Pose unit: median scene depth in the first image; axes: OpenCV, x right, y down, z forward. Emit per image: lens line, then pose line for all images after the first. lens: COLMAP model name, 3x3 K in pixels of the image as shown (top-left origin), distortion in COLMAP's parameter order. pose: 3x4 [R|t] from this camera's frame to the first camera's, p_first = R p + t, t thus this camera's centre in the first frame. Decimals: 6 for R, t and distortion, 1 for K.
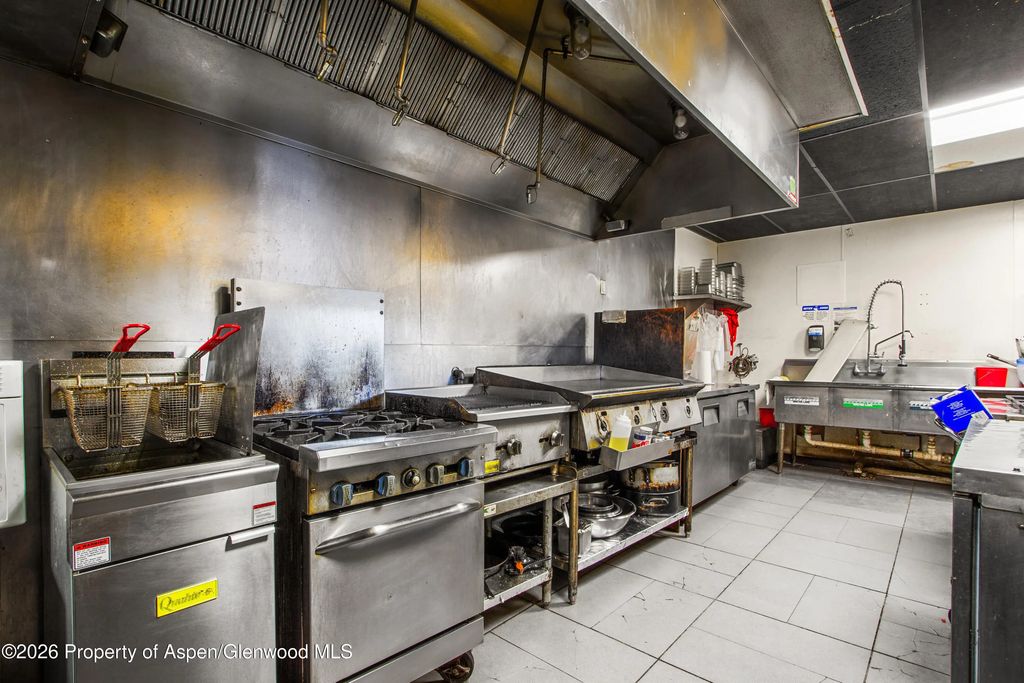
lens RADIAL K [[492.8, 0, 508.8], [0, 492.8, 351.5], [0, 0, 1]] dist [-0.011786, 0.000230]
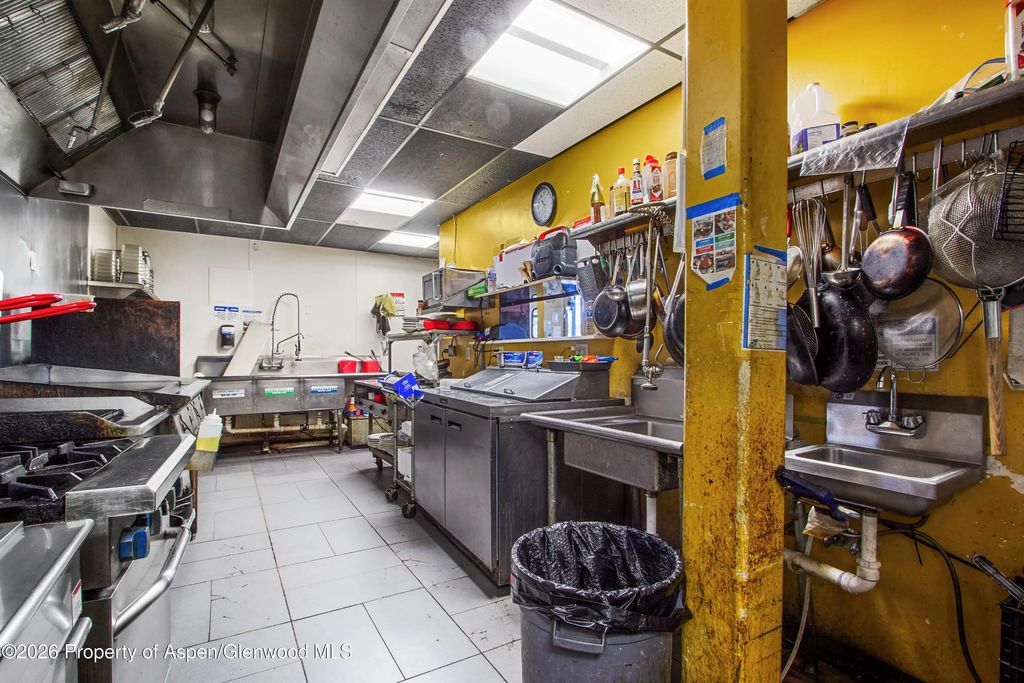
lens RADIAL K [[492.8, 0, 508.4], [0, 492.8, 346.9], [0, 0, 1]] dist [-0.011786, 0.000230]
pose [[0.299796, 0.010879, 0.953941, -0.267457], [-0.007716, 0.999930, -0.008978, 0.001015], [-0.953972, -0.004669, 0.299859, 0.081883]]
